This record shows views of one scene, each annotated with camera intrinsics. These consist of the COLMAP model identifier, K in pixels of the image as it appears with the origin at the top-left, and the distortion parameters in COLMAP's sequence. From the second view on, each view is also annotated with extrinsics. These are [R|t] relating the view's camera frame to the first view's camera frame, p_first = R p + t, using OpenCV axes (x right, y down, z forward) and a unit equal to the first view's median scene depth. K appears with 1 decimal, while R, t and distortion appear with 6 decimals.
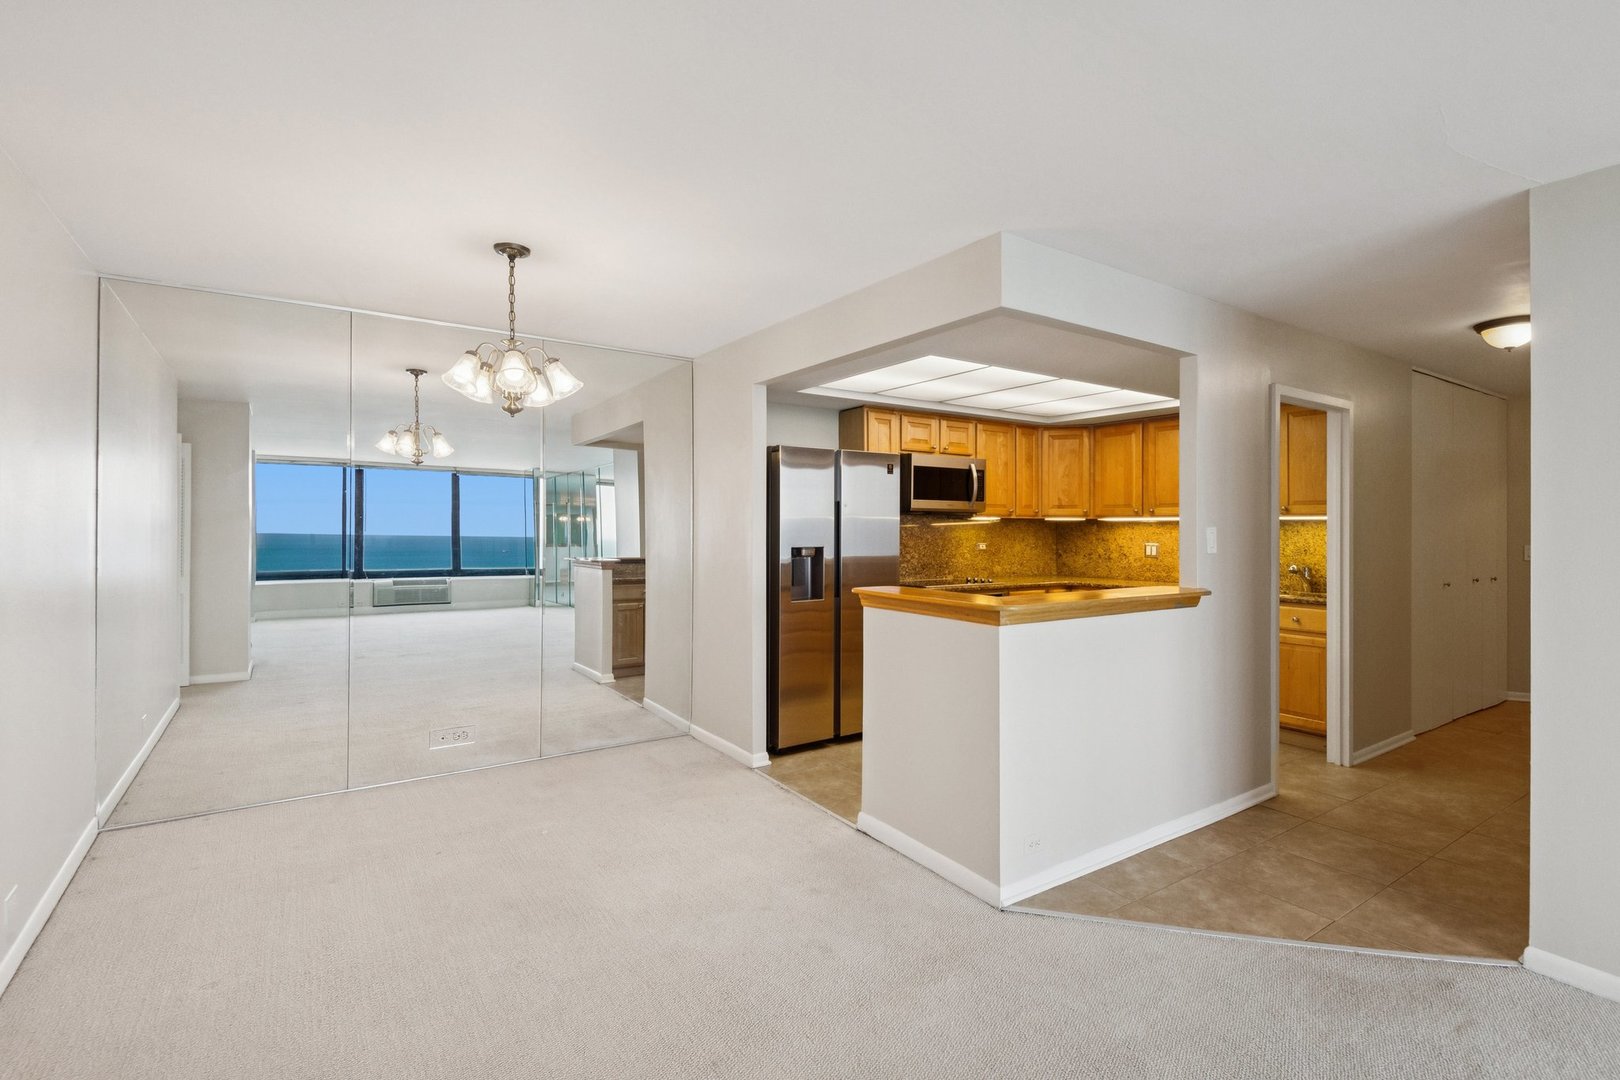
lens RADIAL K [[754.6, 0, 817.5], [0, 754.6, 522.7], [0, 0, 1]] dist [0.021769, -0.000485]
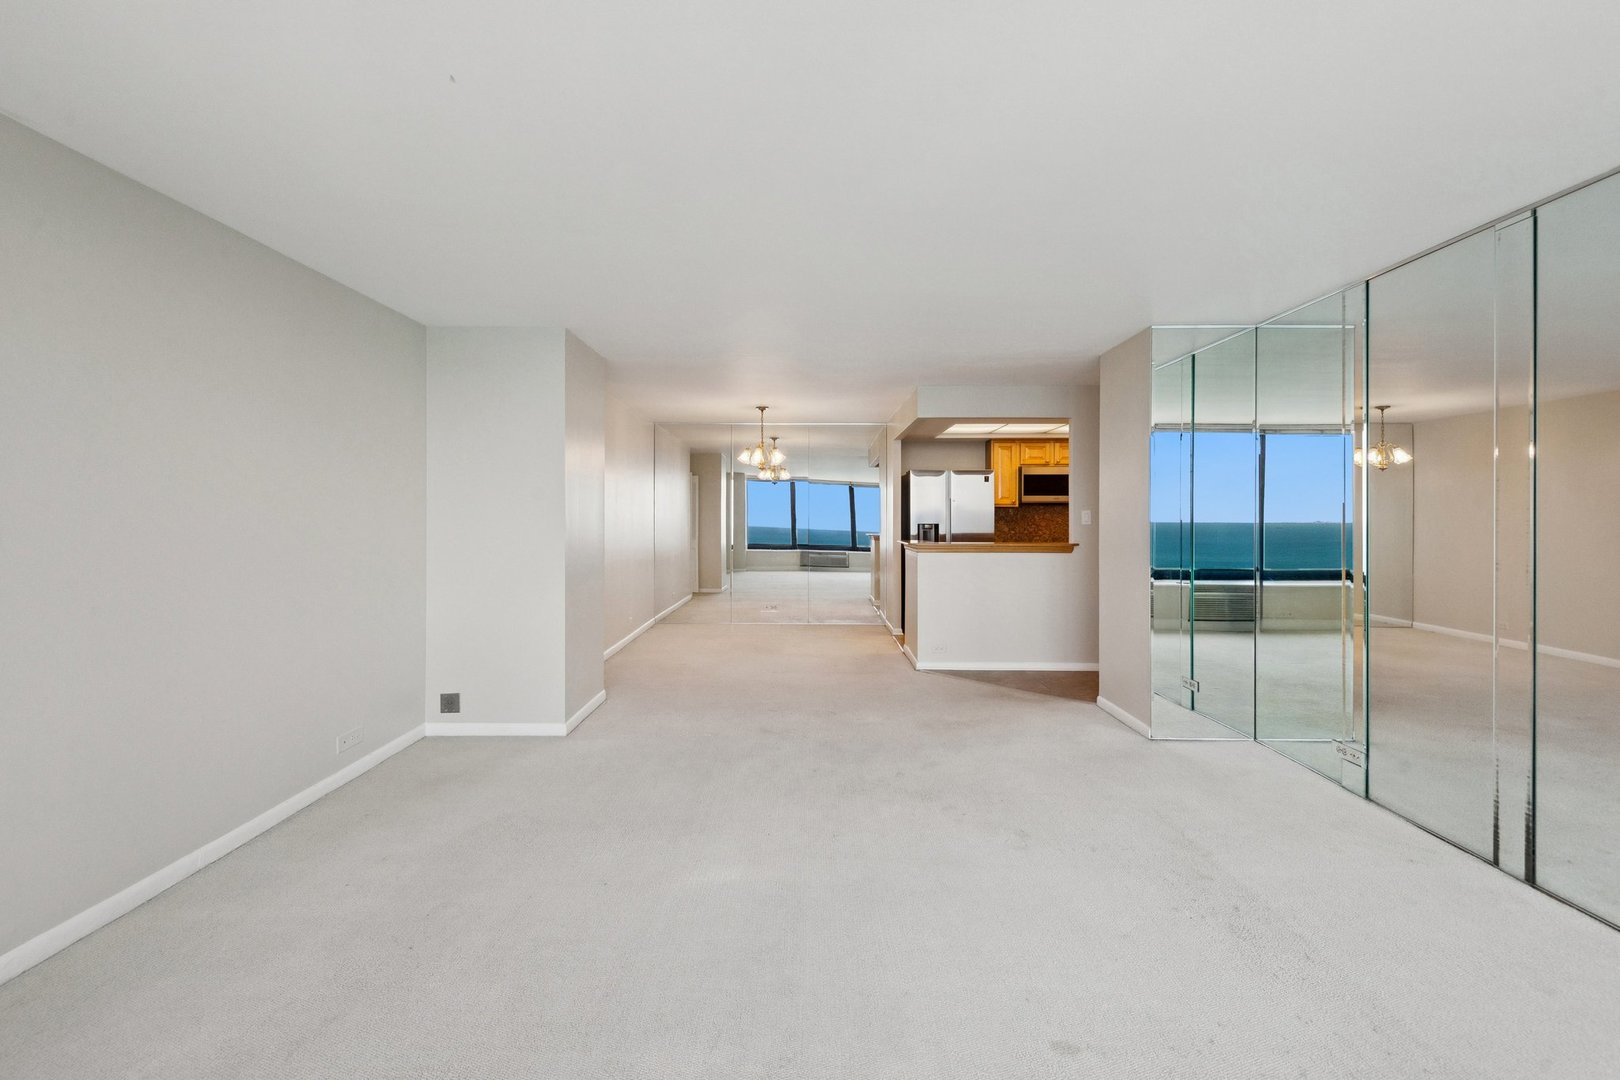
lens RADIAL K [[754.6, 0, 817.5], [0, 754.6, 522.7], [0, 0, 1]] dist [0.021769, -0.000485]
pose [[0.831158, 0.000071, -0.556037, 0.649439], [0.005426, 0.999951, 0.008238, 0.010557], [0.556010, -0.009864, 0.831117, -0.571625]]
